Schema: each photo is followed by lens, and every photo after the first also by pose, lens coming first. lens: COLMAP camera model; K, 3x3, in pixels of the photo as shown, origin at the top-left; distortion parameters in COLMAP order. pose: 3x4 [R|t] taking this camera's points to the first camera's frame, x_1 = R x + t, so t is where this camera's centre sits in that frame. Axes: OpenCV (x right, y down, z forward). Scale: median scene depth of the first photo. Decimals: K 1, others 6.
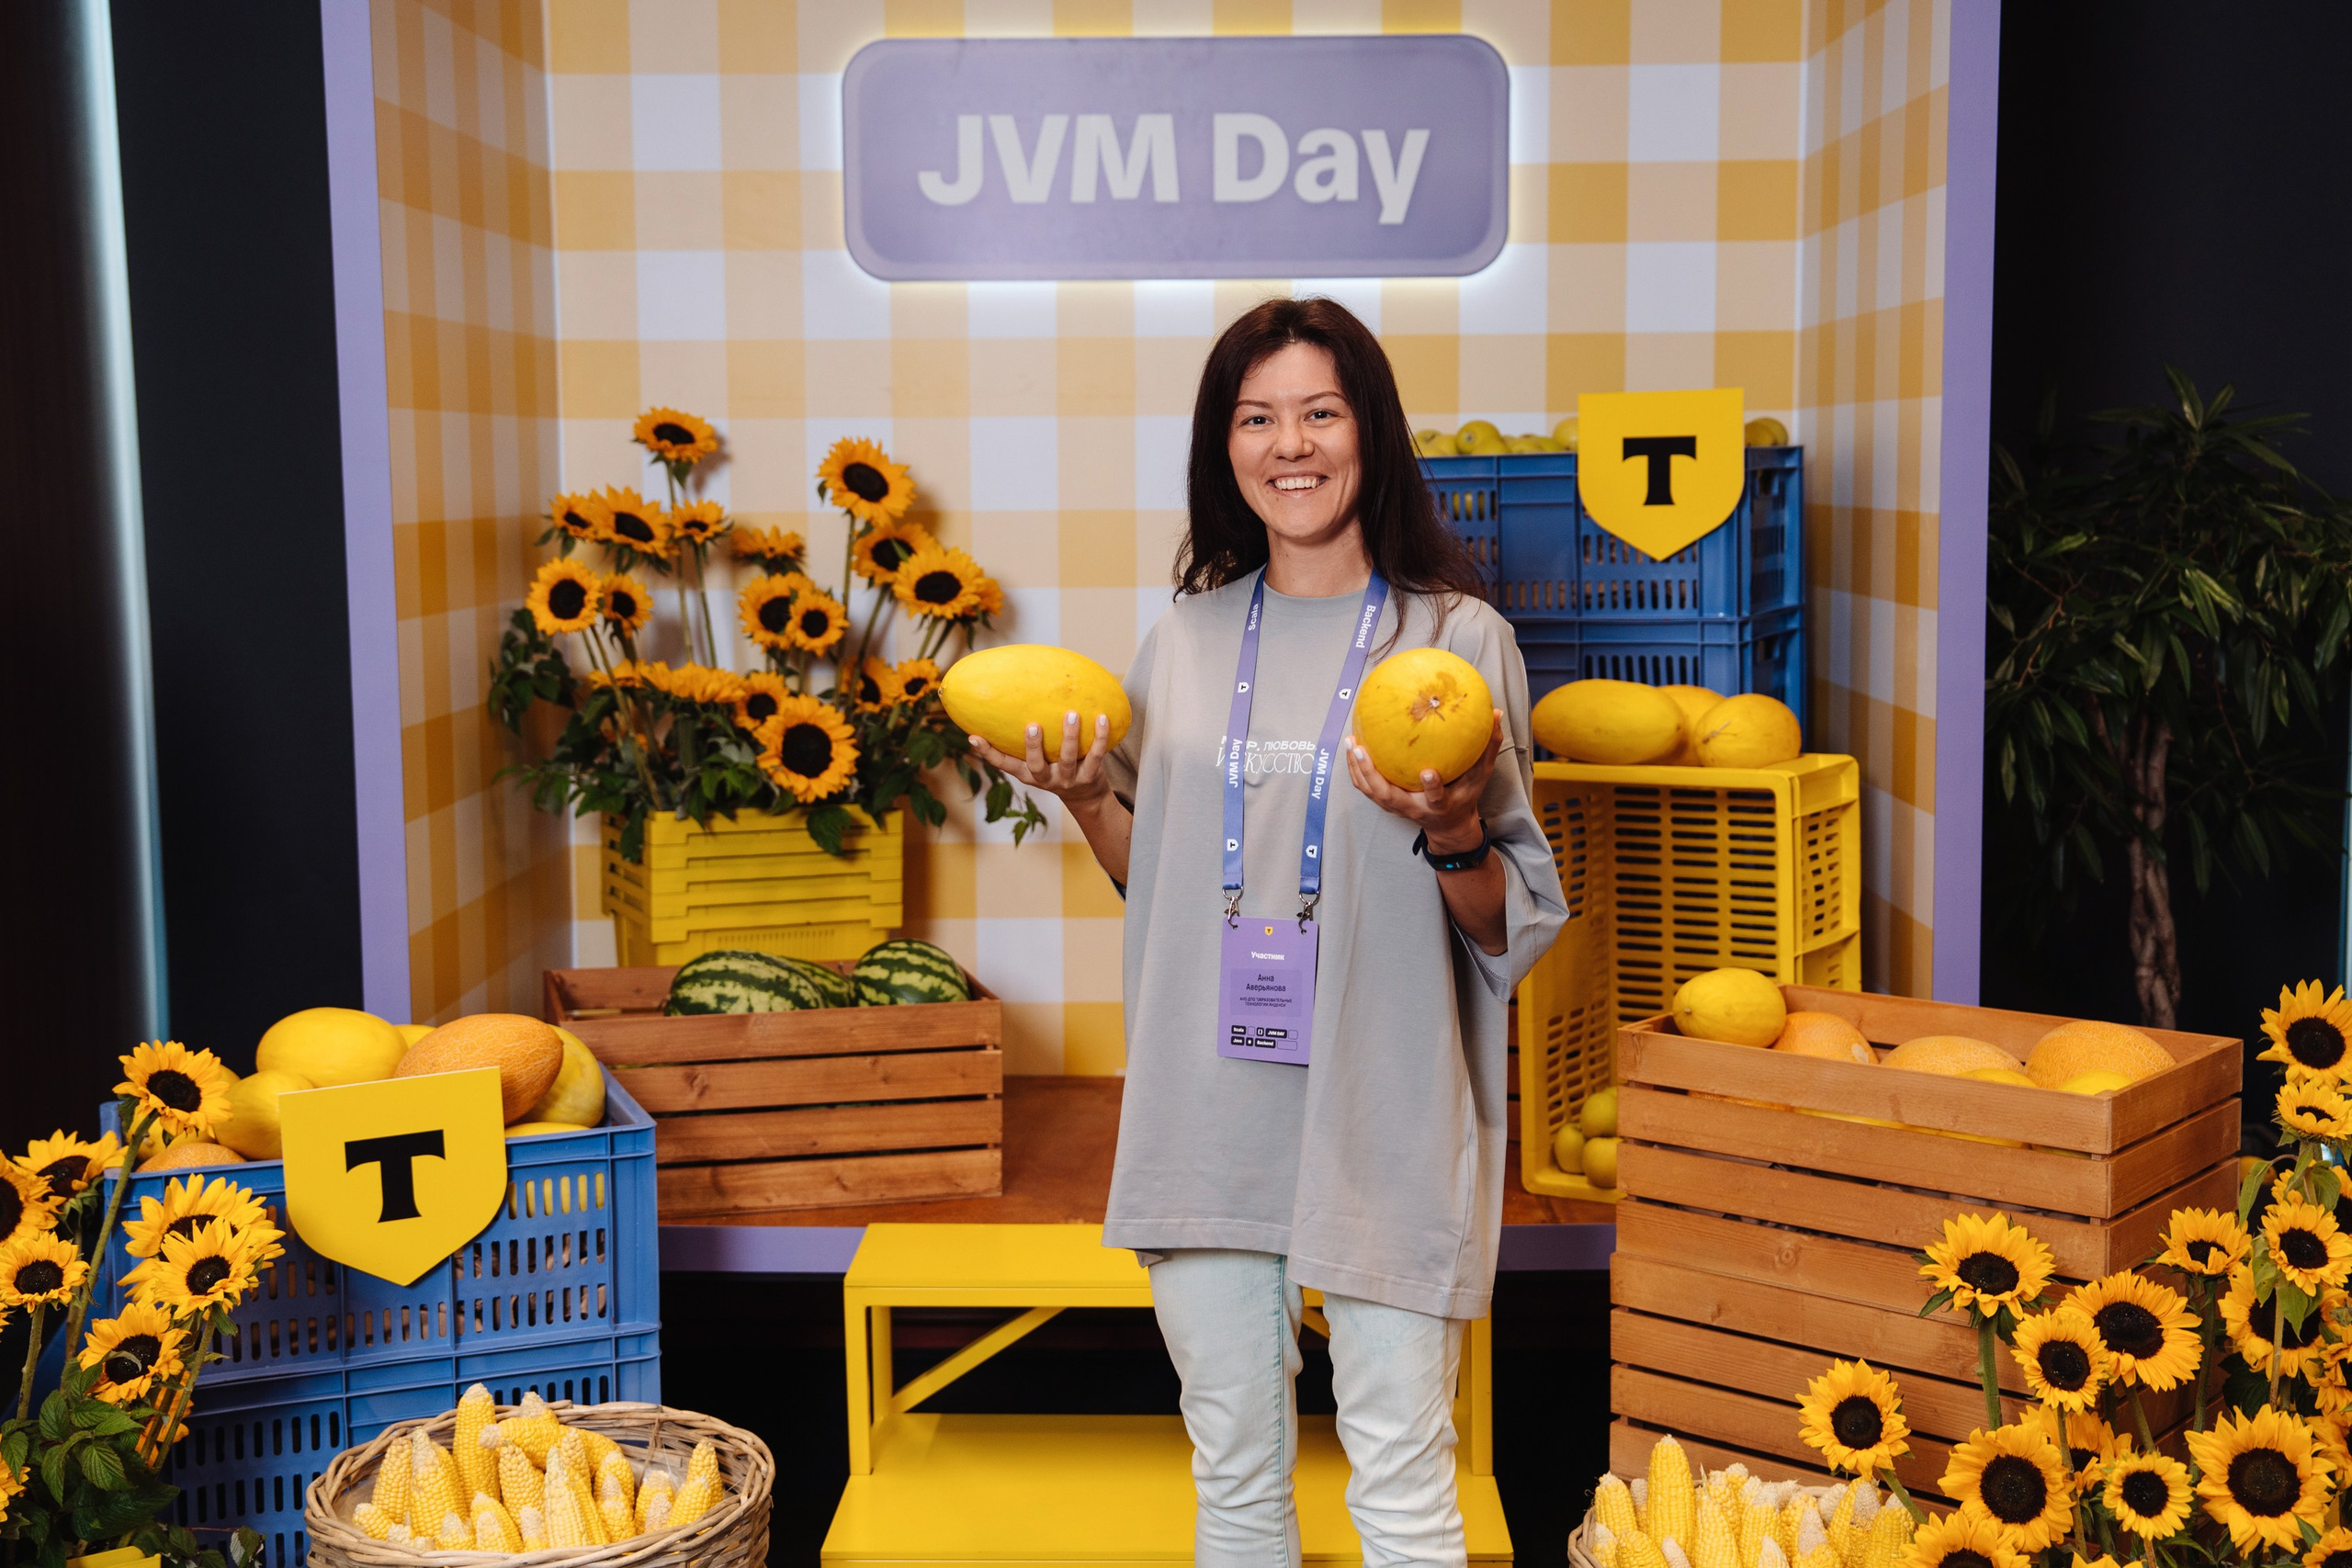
lens RADIAL K [[2882.1, 0, 1176.0], [0, 2882.1, 749.4], [0, 0, 1]] dist [0.051417, 0.097691]
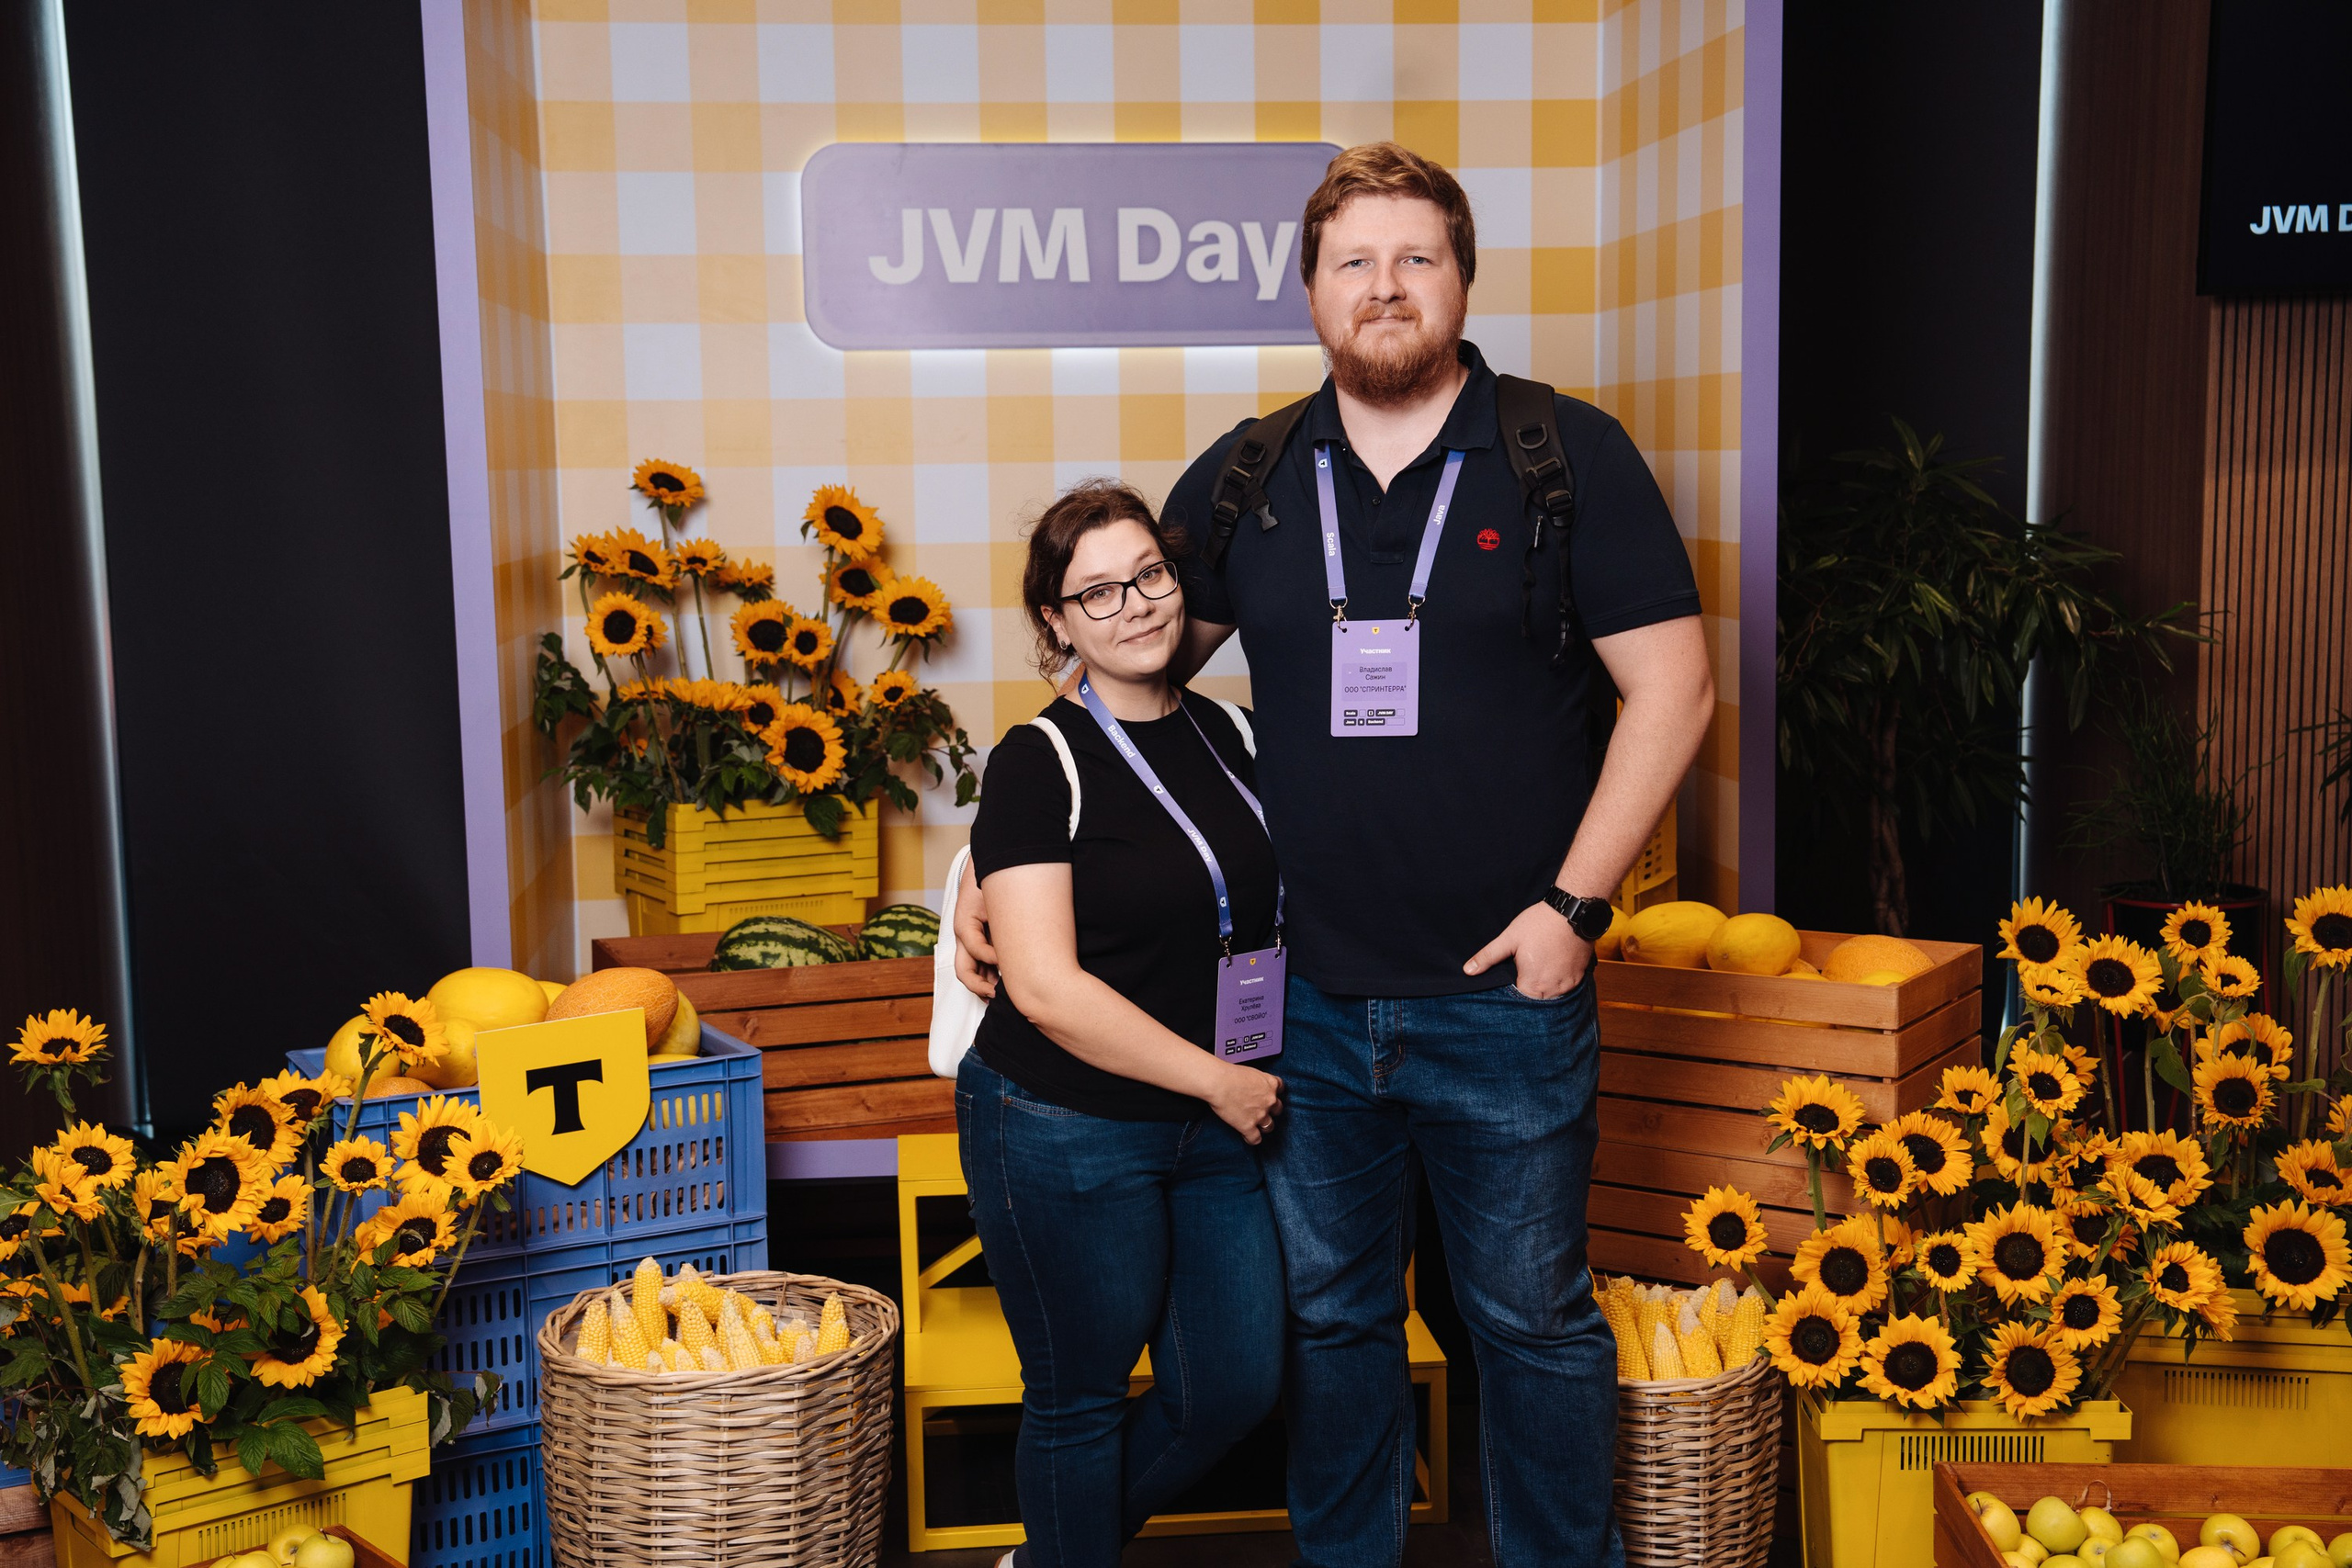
lens RADIAL K [[2871.1, 0, 1185.2], [0, 2871.1, 796.9], [0, 0, 1]] dist [0.034159, 0.177510]
pose [[0.992174, -0.023230, 0.122685, -0.127699], [0.020961, 0.999585, 0.019749, -0.000274], [-0.123093, -0.017023, 0.992249, -0.211766]]
